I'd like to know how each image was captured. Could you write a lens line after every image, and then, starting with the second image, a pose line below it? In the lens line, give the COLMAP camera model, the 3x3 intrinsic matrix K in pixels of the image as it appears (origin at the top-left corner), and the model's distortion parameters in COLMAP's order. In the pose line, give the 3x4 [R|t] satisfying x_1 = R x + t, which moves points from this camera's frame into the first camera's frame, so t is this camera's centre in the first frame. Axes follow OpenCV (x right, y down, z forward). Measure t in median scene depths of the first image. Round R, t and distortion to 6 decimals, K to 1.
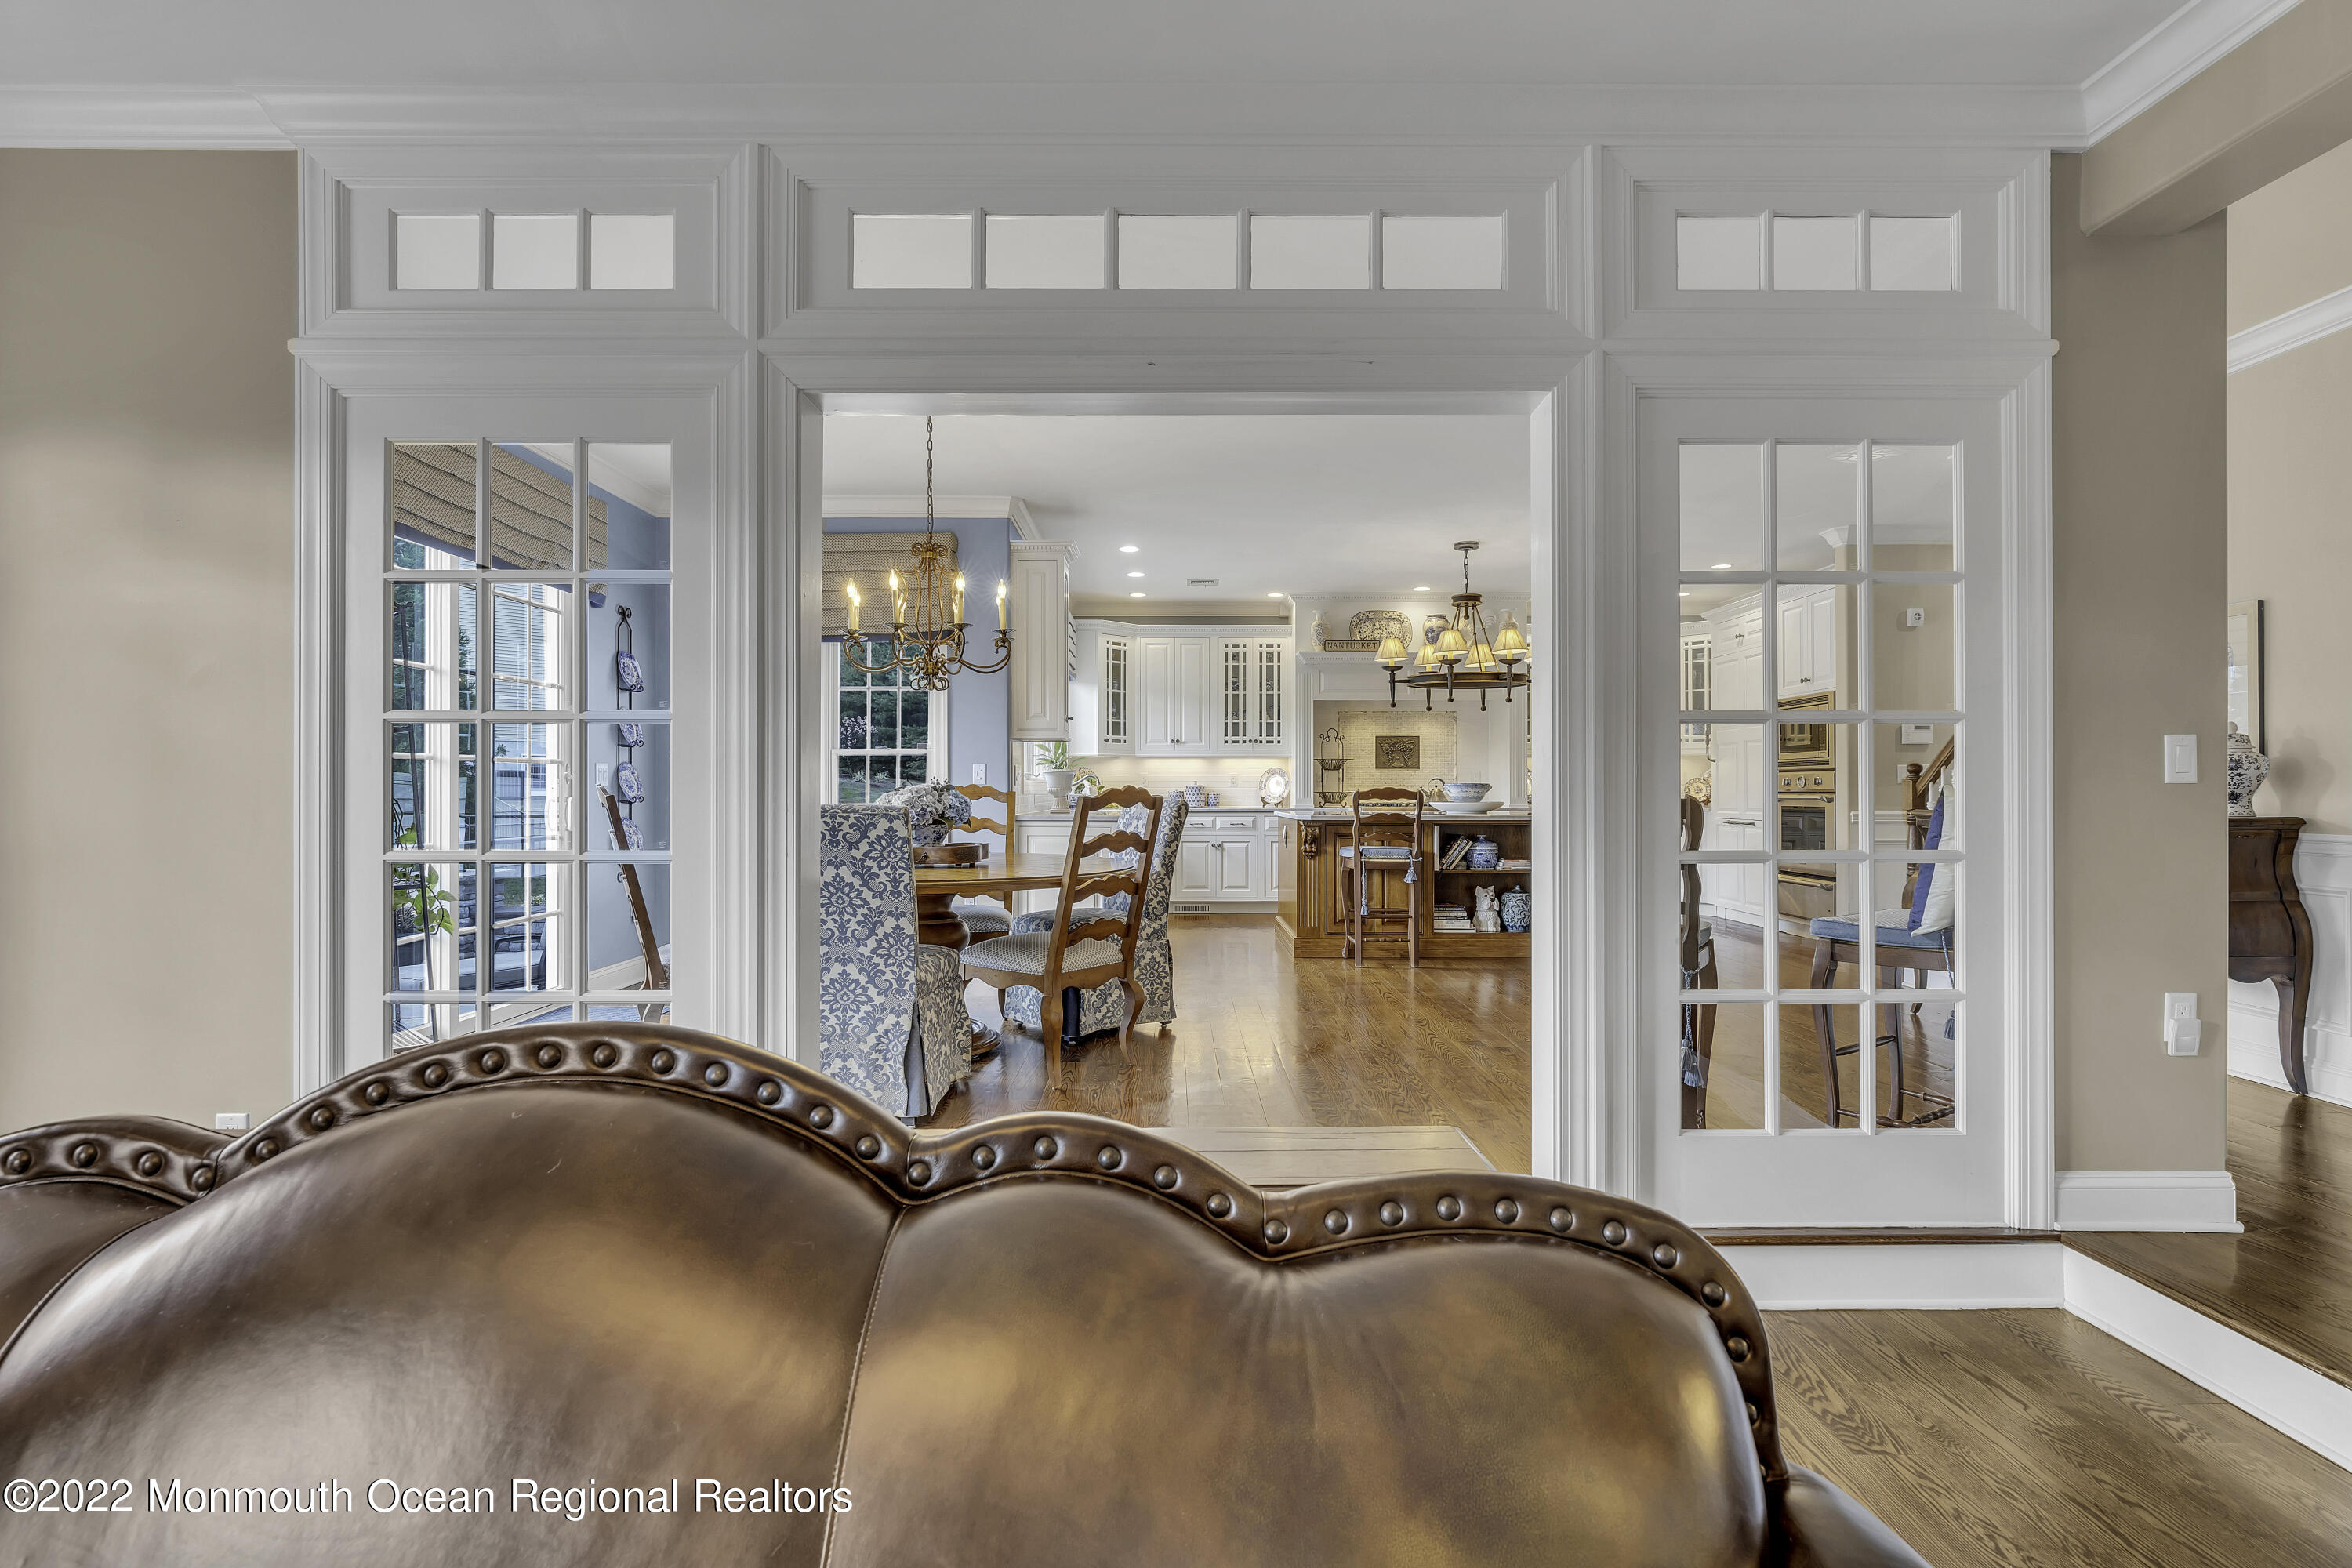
lens RADIAL K [[1104.0, 0, 1170.3], [0, 1104.0, 788.8], [0, 0, 1]] dist [-0.003062, -0.000183]
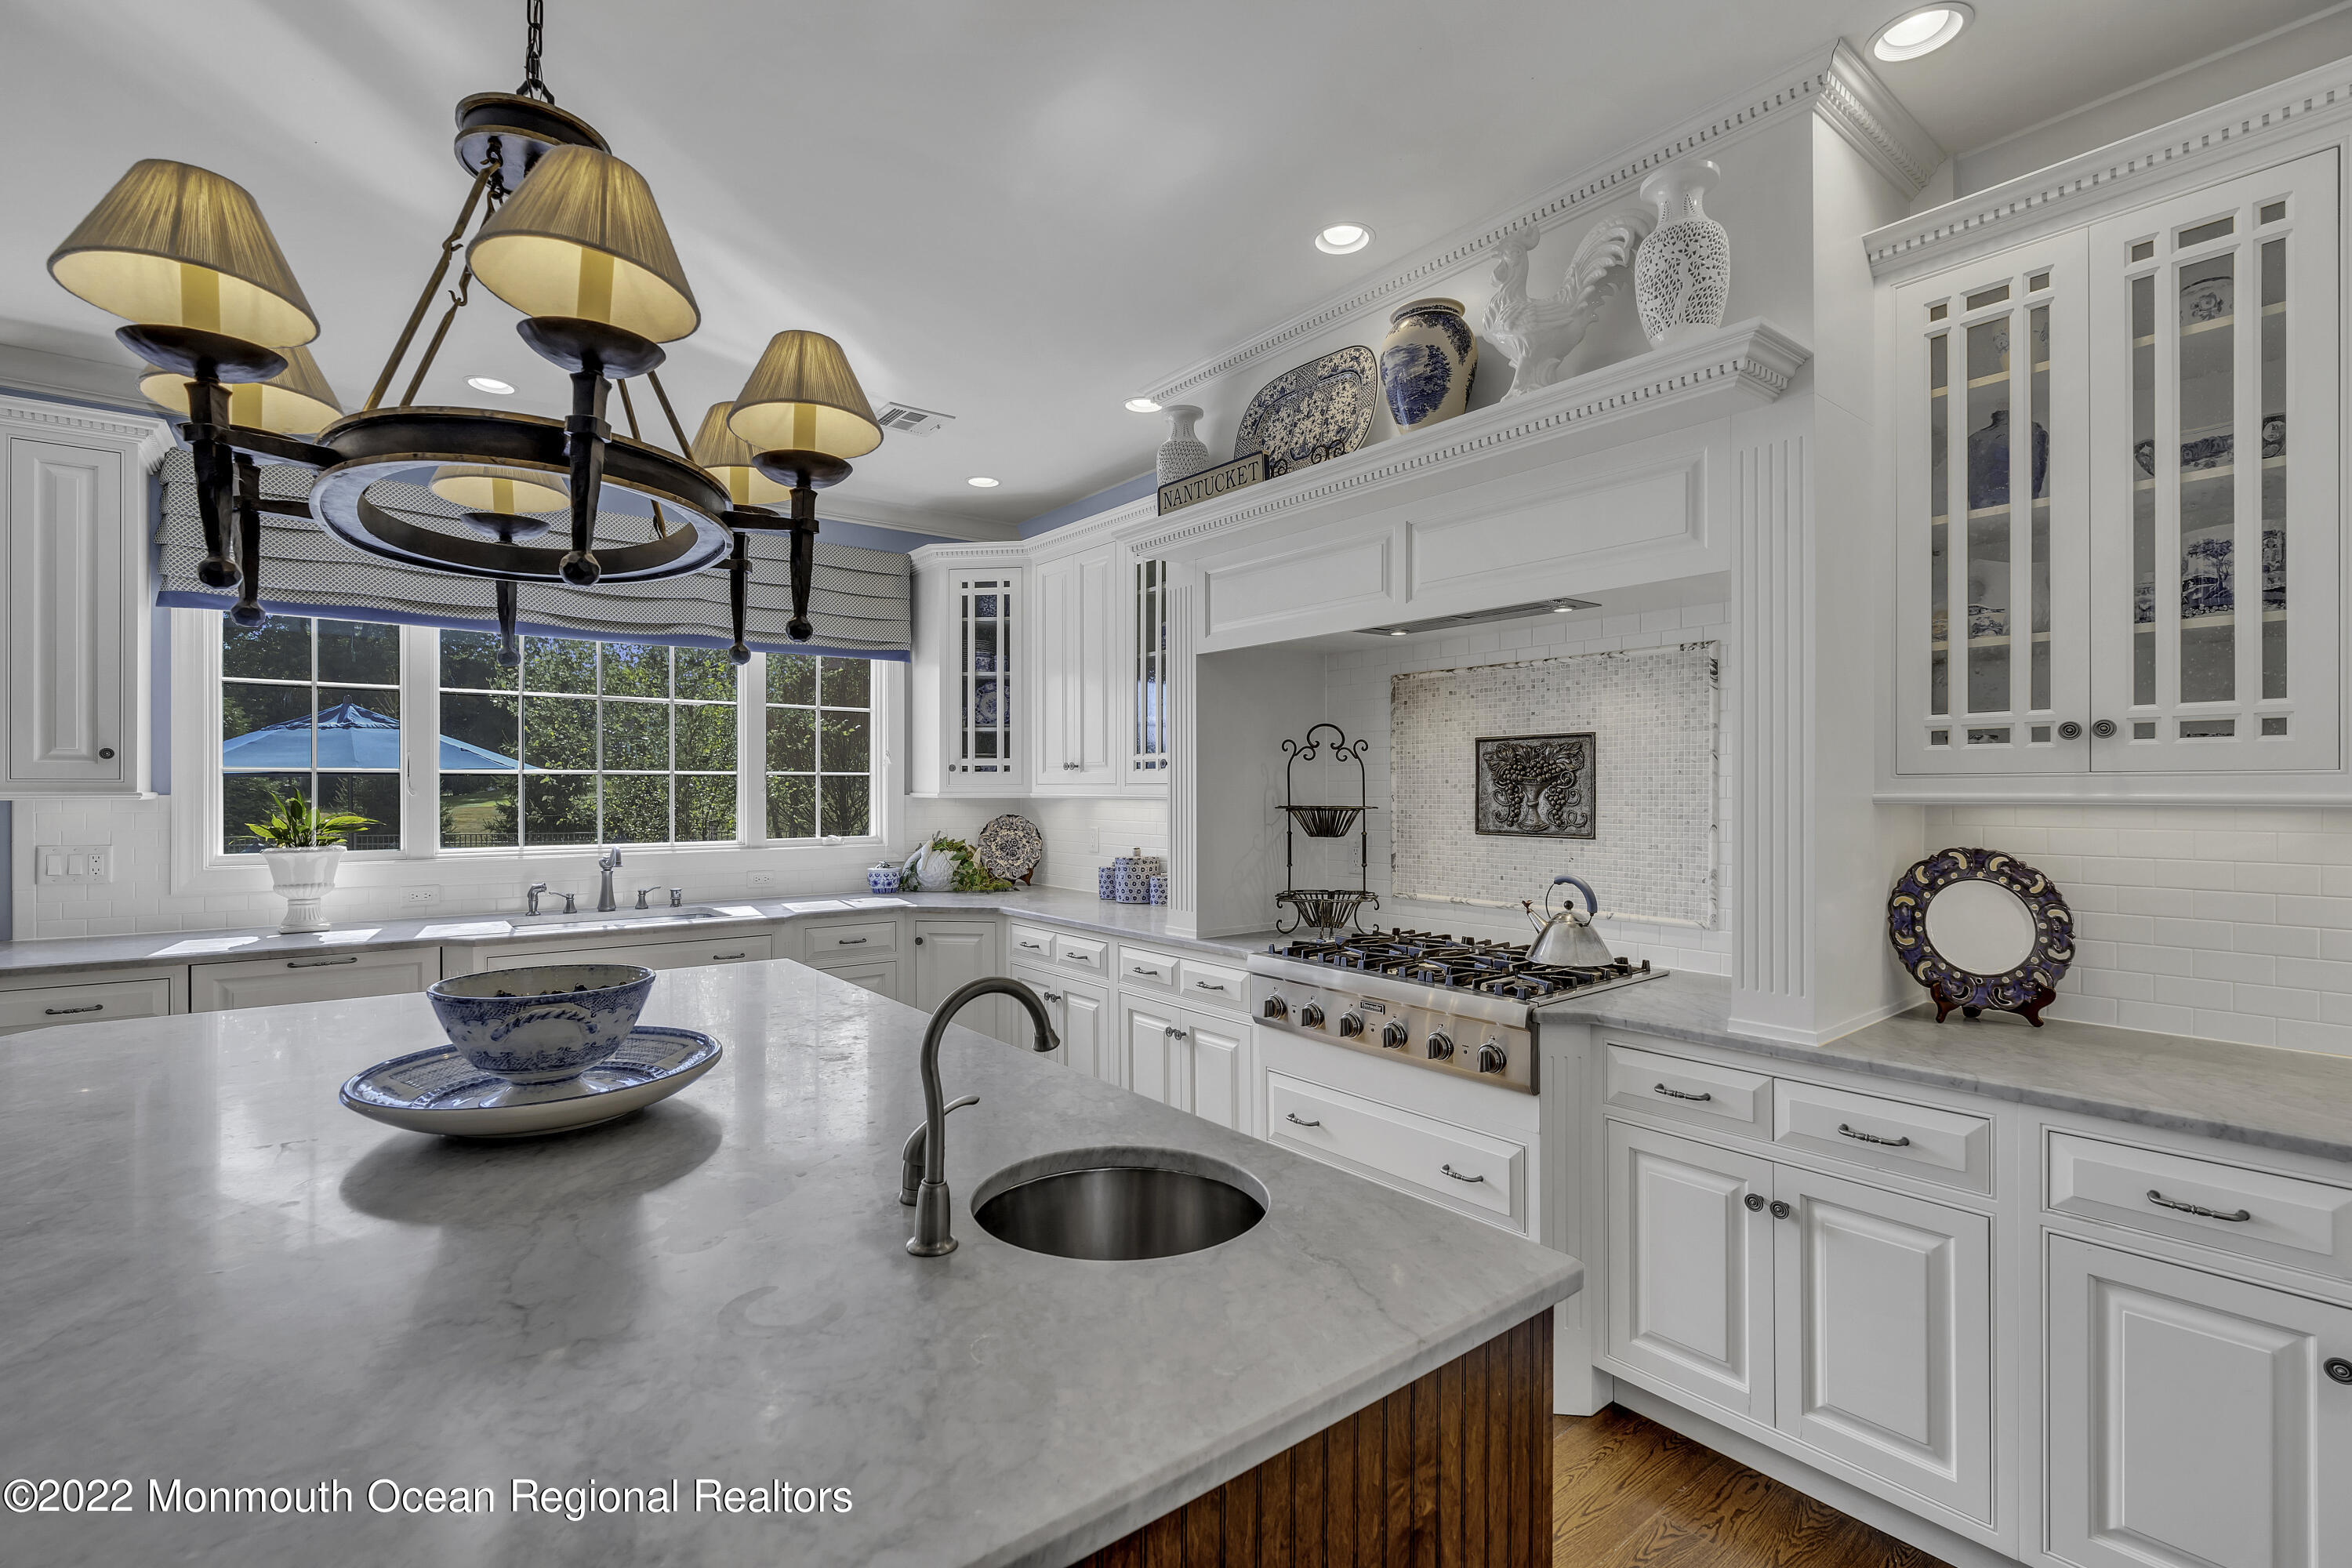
lens RADIAL K [[1055.8, 0, 1170.9], [0, 1055.8, 789.2], [0, 0, 1]] dist [-0.009257, 0.004462]
pose [[0.619286, 0.001060, -0.785165, 0.504139], [-0.000099, 0.999999, 0.001272, -0.042590], [0.785166, -0.000710, 0.619285, 0.948768]]
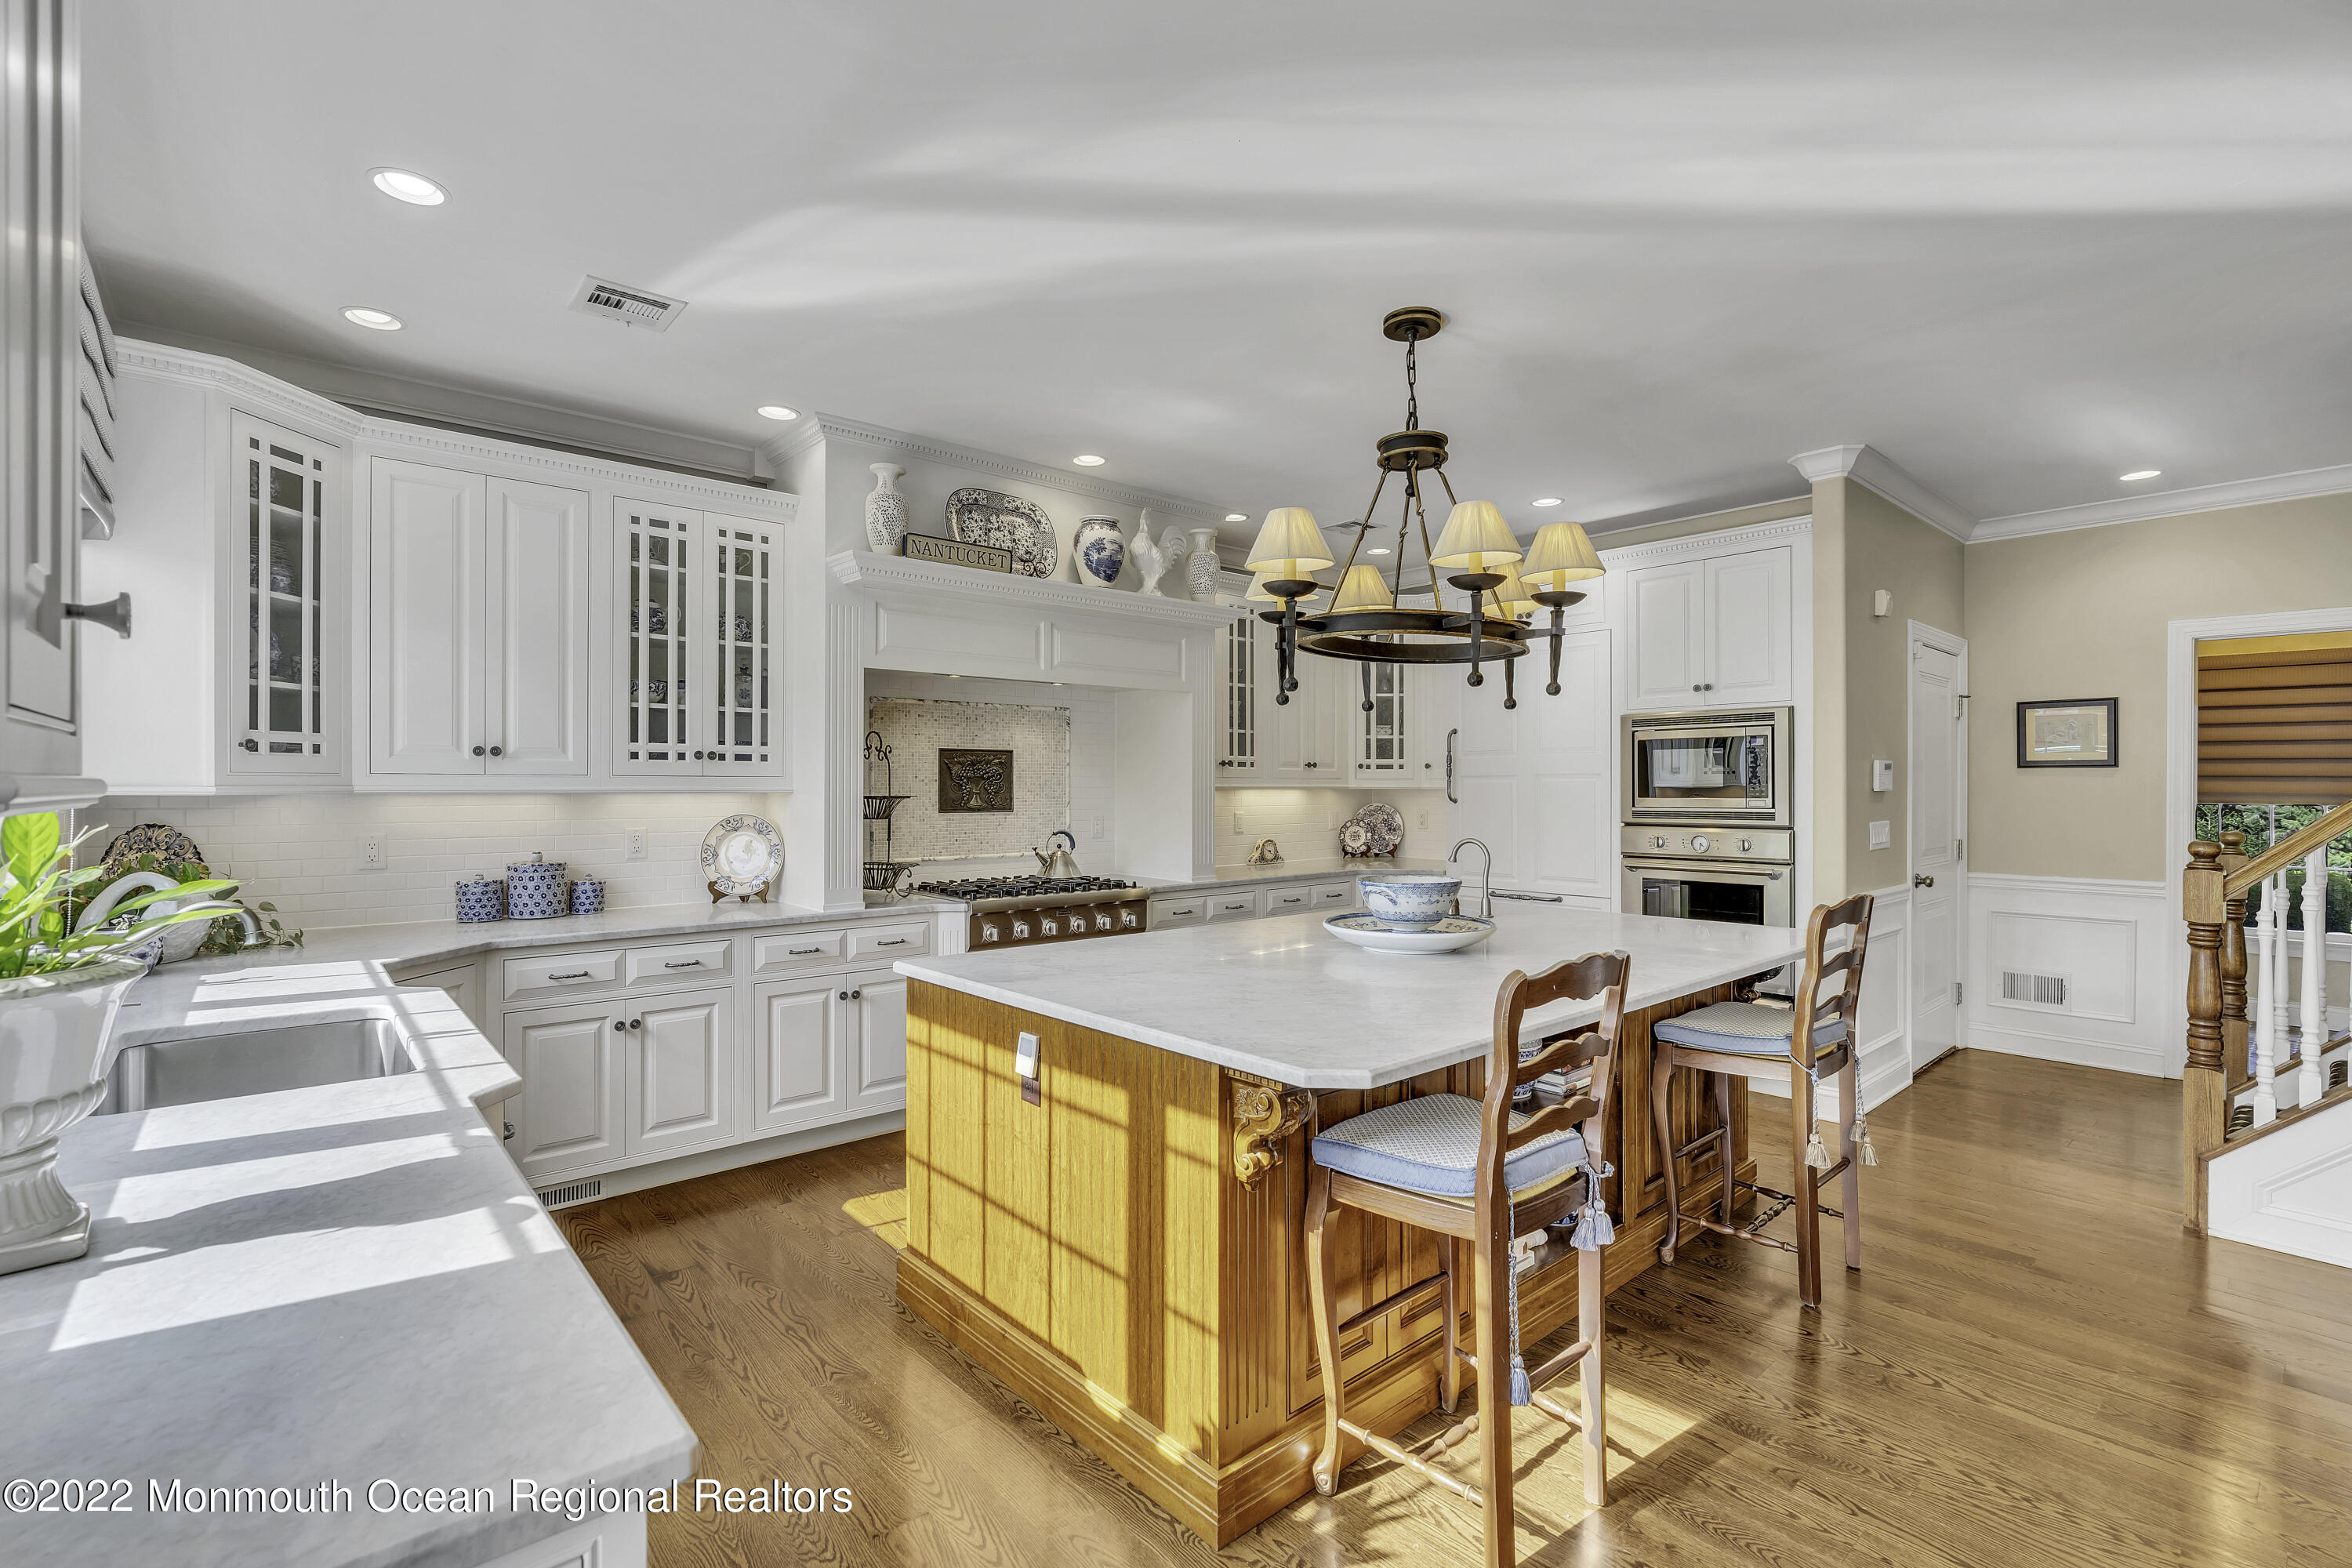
lens RADIAL K [[1055.8, 0, 1168.1], [0, 1055.8, 787.4], [0, 0, 1]] dist [-0.009257, 0.004462]
pose [[0.758198, 0.000205, 0.652024, -0.067397], [-0.000993, 0.999999, 0.000841, -0.039942], [-0.652024, -0.001285, 0.758197, 0.736856]]
